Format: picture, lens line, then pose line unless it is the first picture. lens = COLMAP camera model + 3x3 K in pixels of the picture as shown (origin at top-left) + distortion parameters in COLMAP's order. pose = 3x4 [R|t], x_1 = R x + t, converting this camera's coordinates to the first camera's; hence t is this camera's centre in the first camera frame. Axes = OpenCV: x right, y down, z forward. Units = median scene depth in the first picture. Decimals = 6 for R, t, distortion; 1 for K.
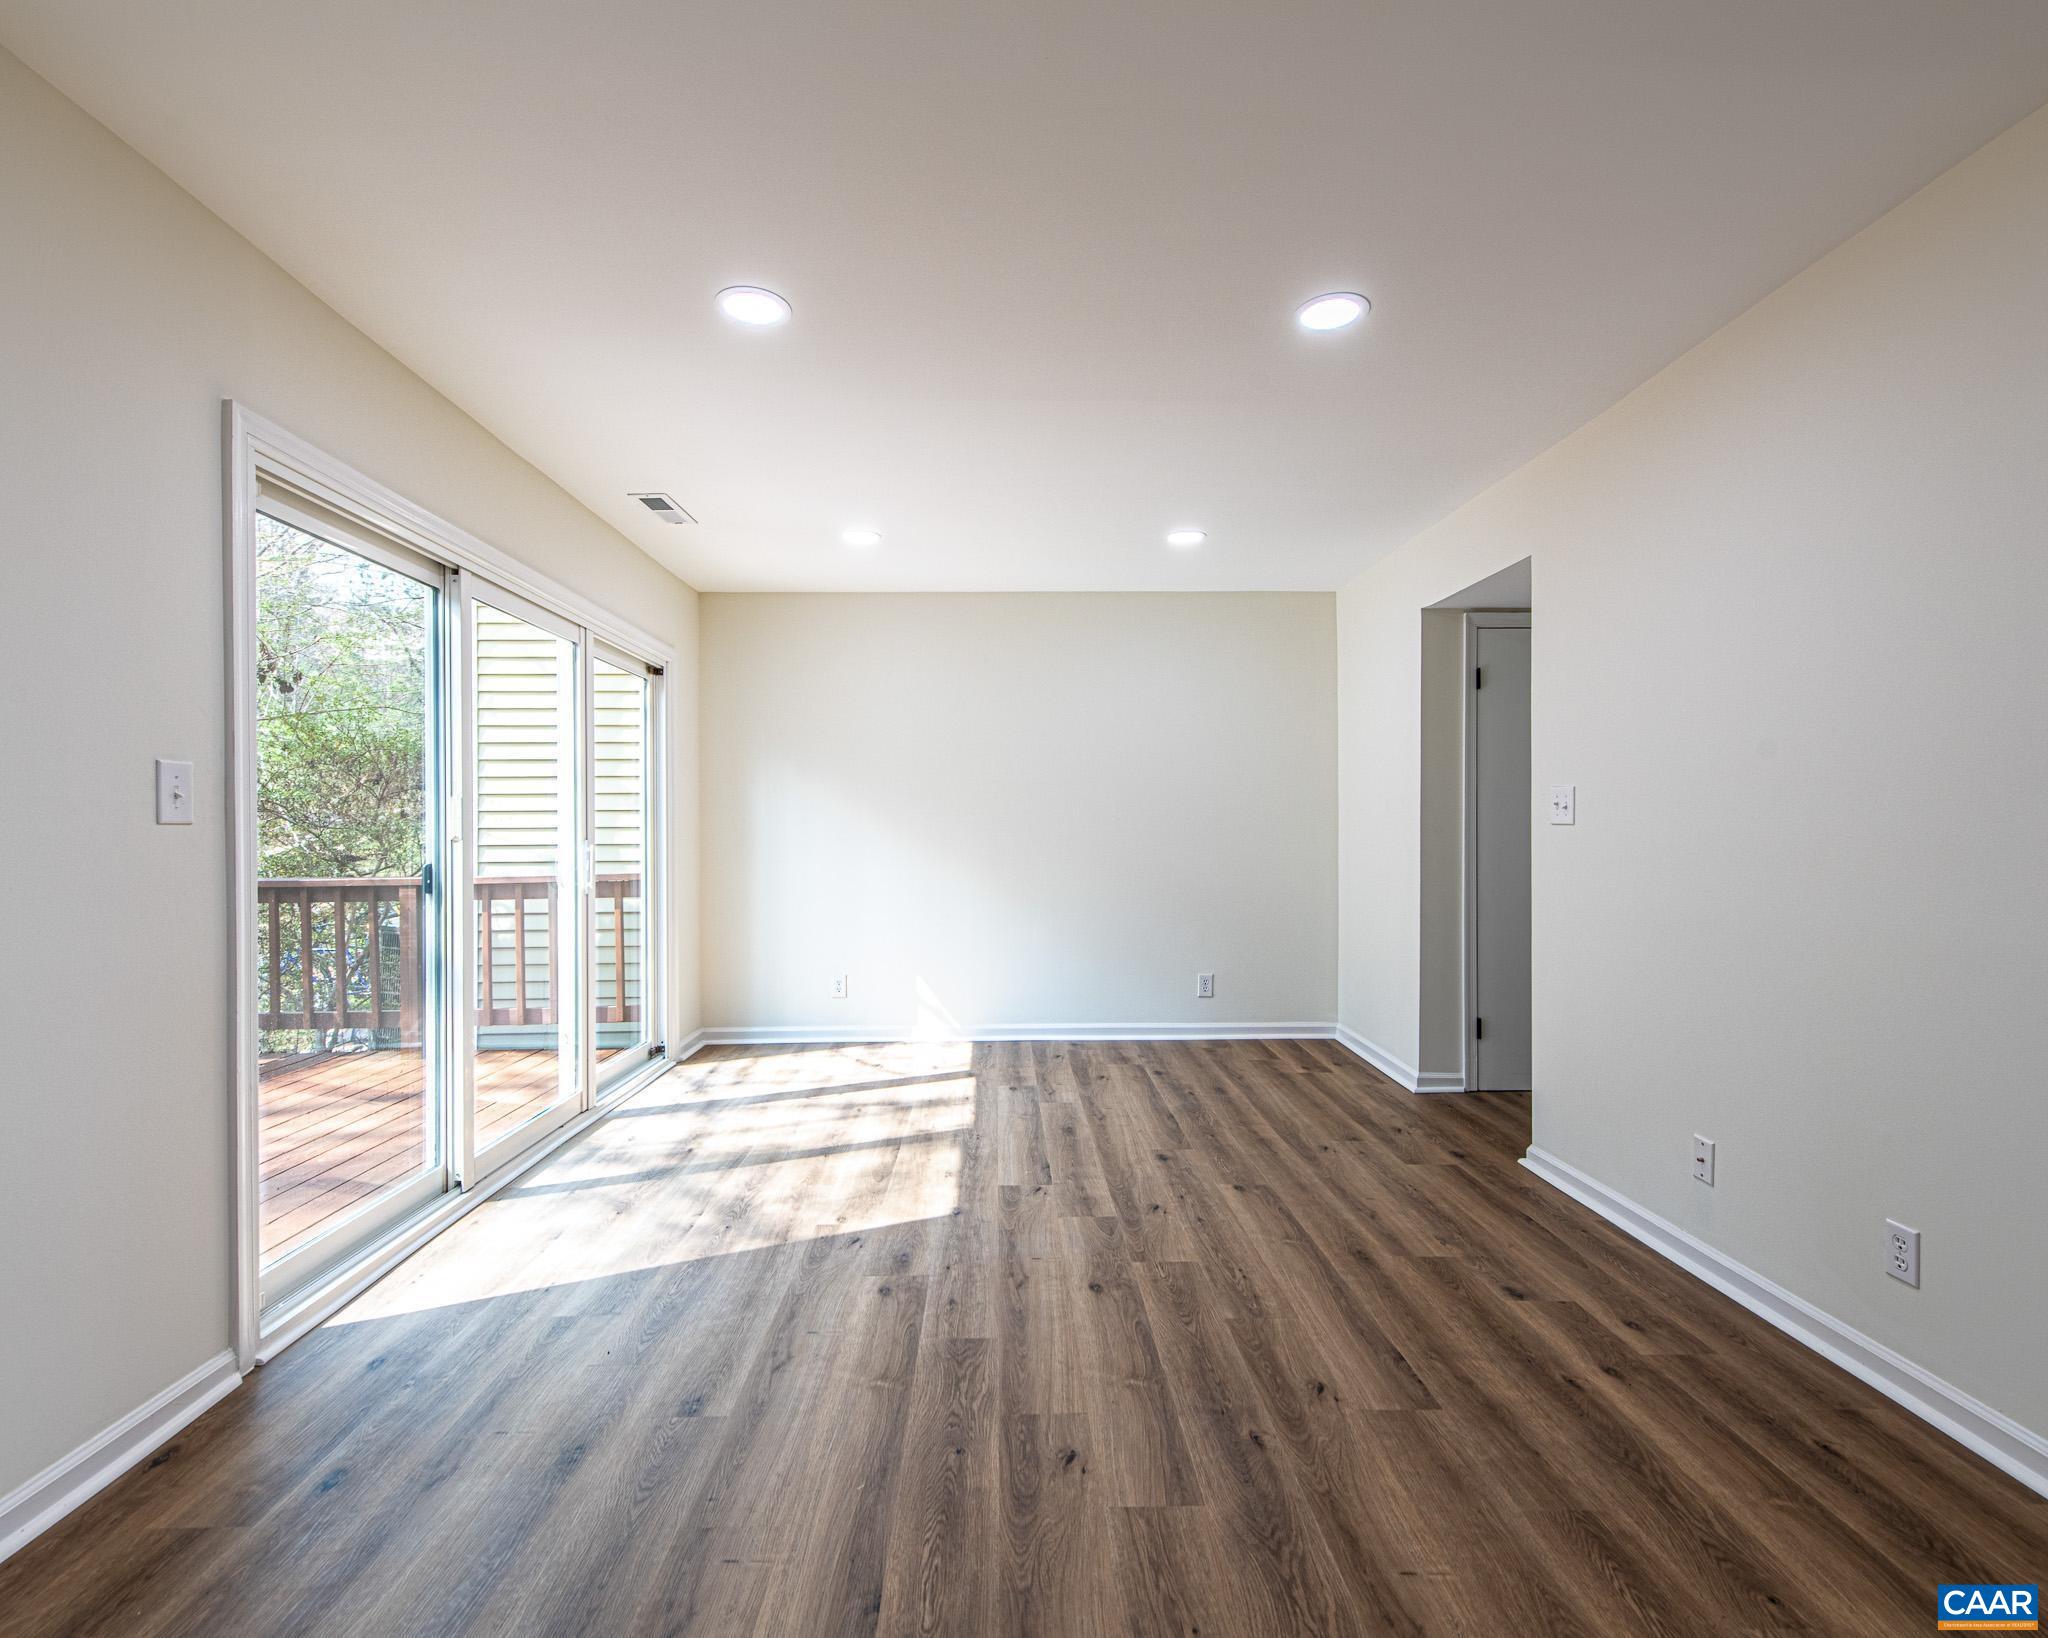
lens RADIAL K [[963.1, 0, 1018.6], [0, 963.1, 827.9], [0, 0, 1]] dist [0.017055, -0.005896]
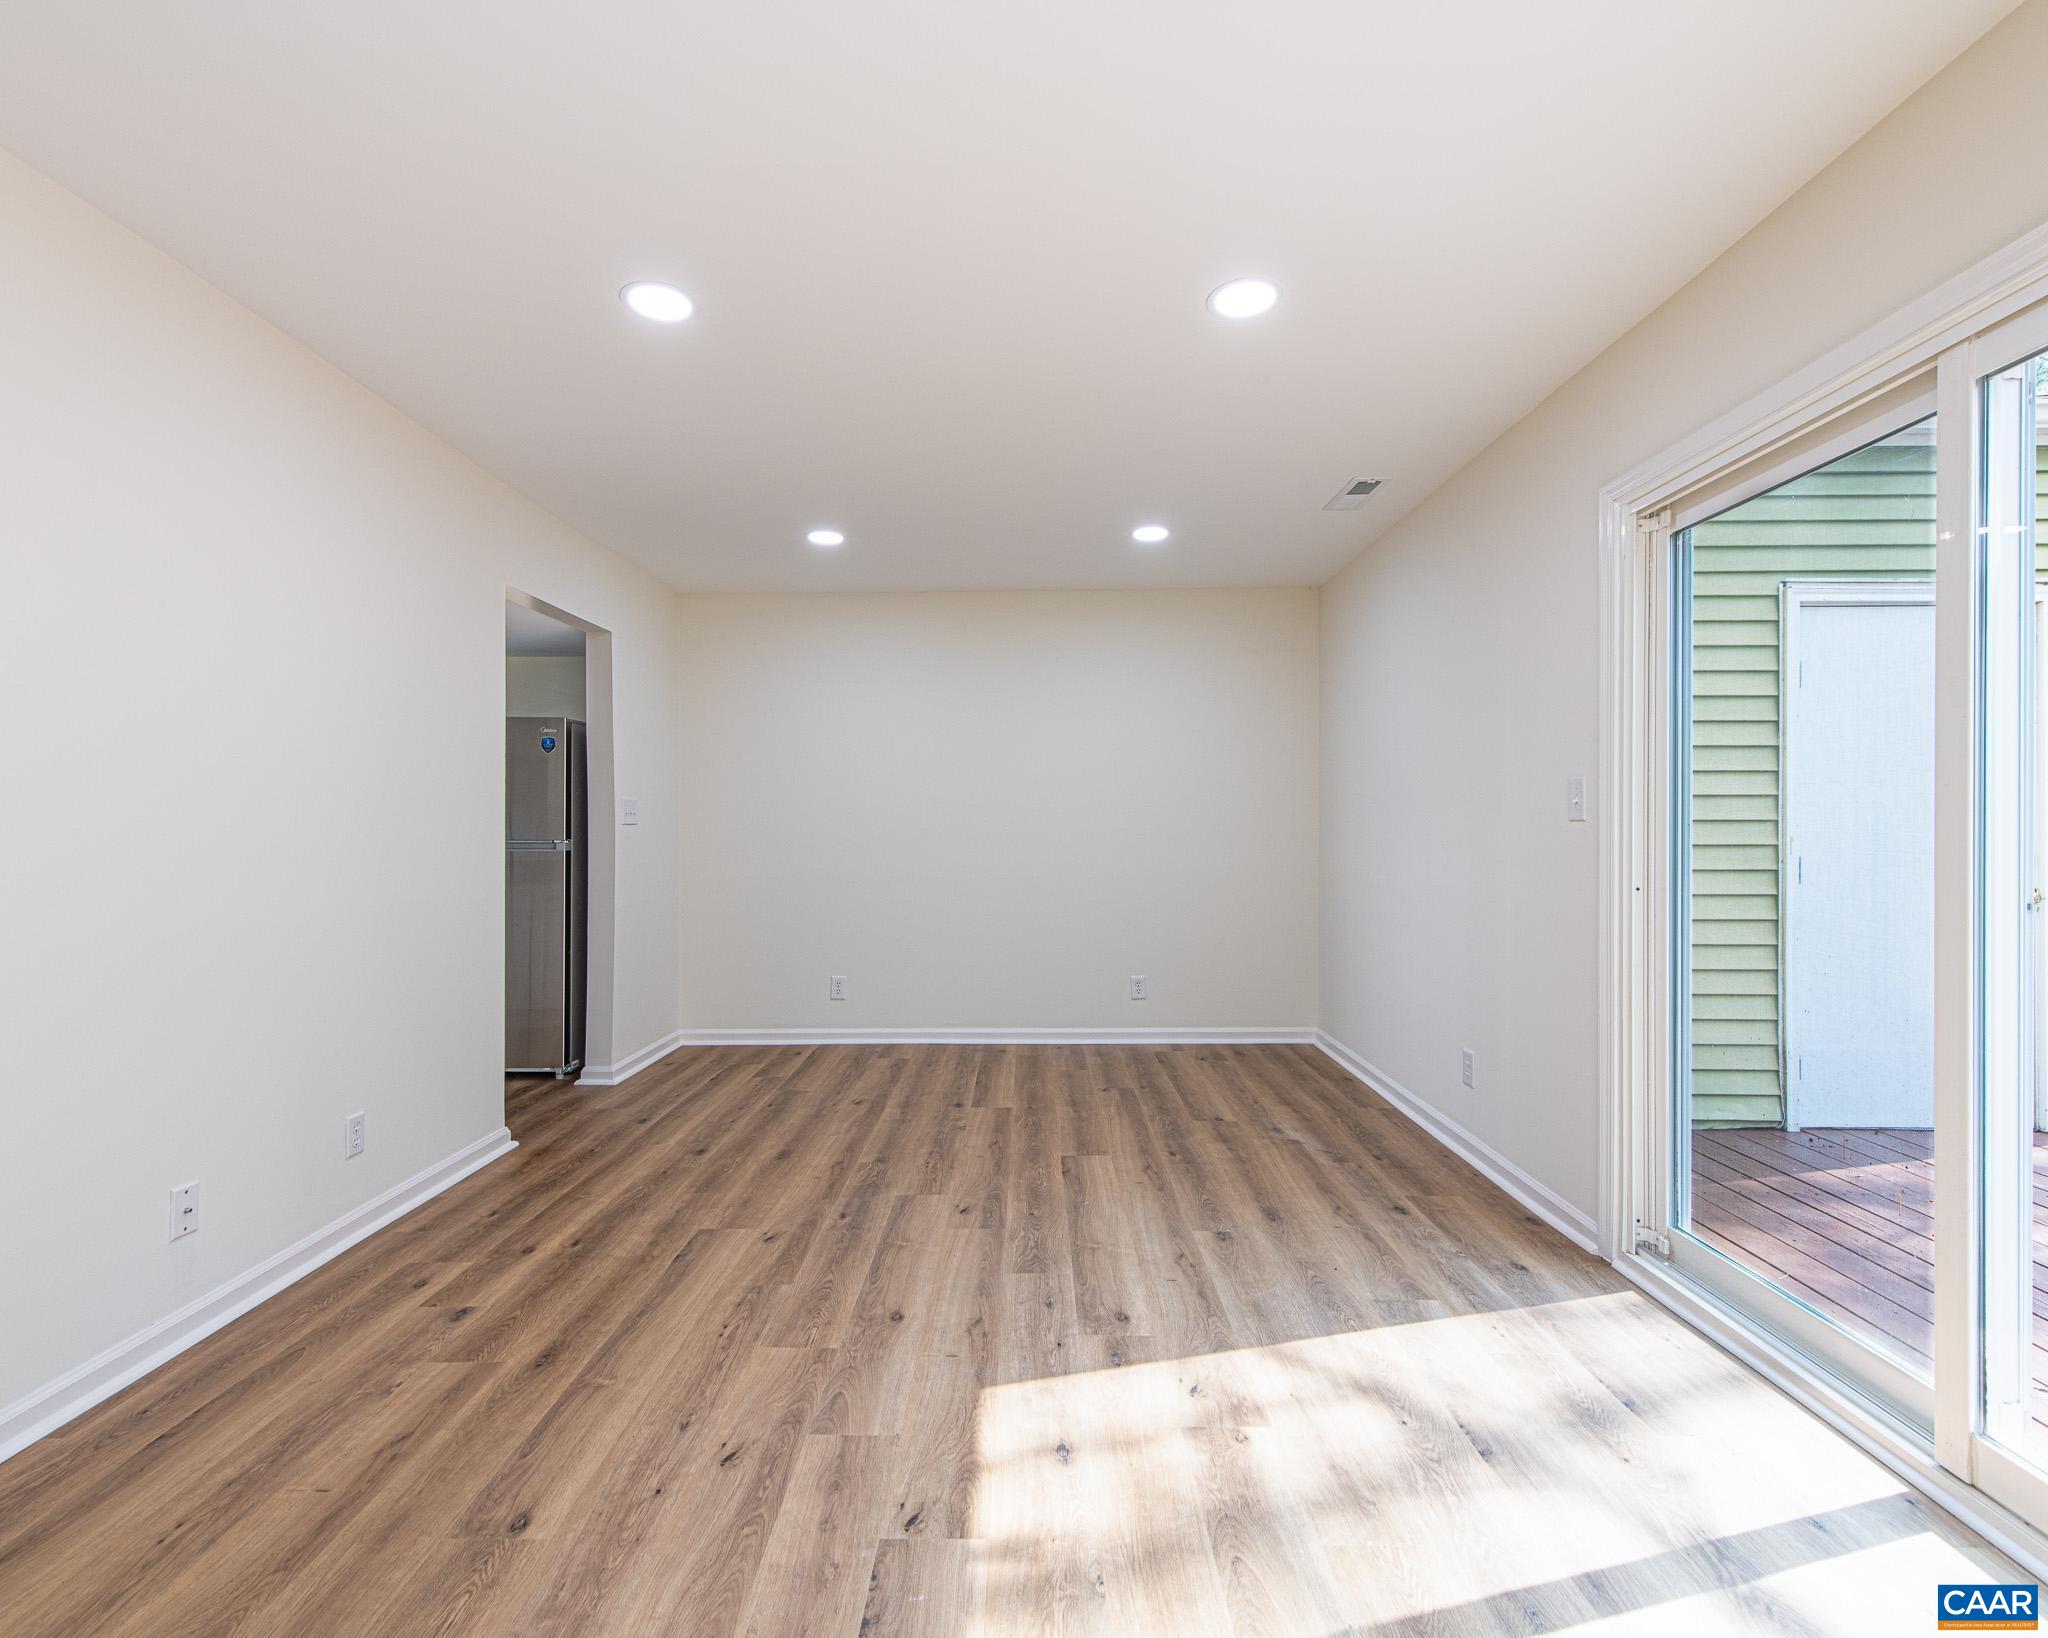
lens RADIAL K [[963.1, 0, 1008.3], [0, 963.1, 824.4], [0, 0, 1]] dist [0.017055, -0.005896]
pose [[-0.999051, 0.004262, 0.043348, -0.071668], [0.003834, 0.999943, -0.009959, 0.010050], [-0.043388, -0.009783, -0.999010, 1.973516]]
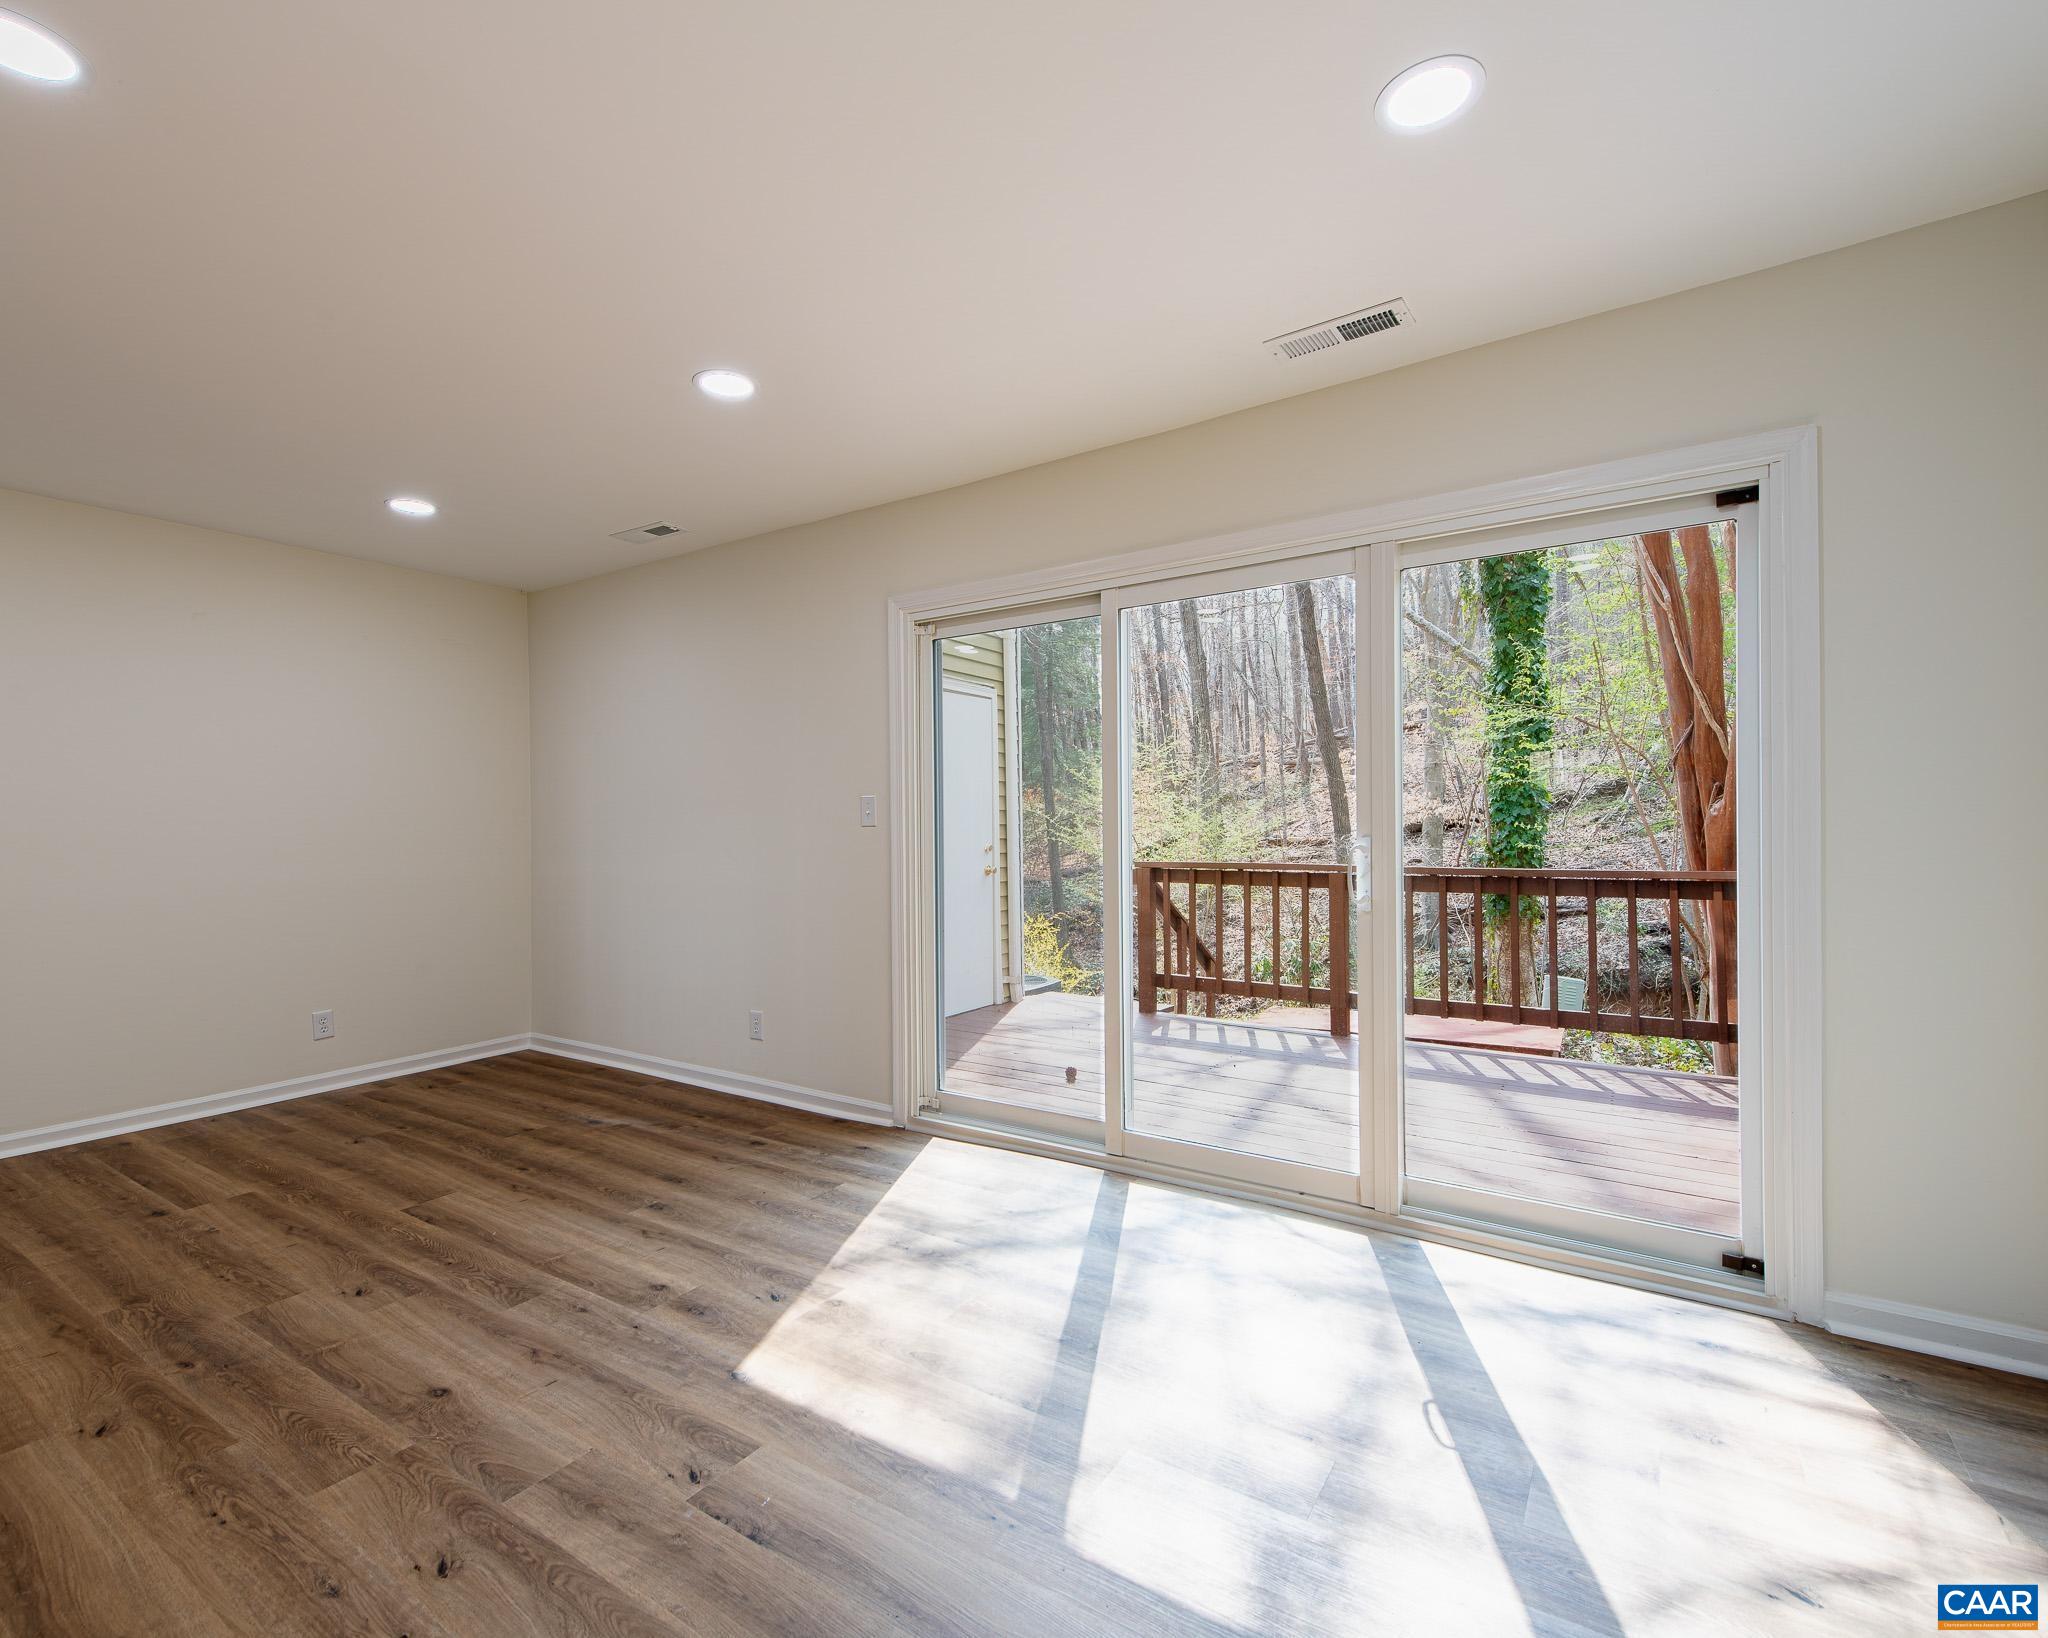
lens RADIAL K [[963.1, 0, 1016.8], [0, 963.1, 824.7], [0, 0, 1]] dist [0.017055, -0.005896]
pose [[-0.574652, 0.007378, -0.818364, 0.481889], [0.015087, 0.999885, -0.001579, -0.000247], [0.818259, -0.013254, -0.574698, 1.925794]]
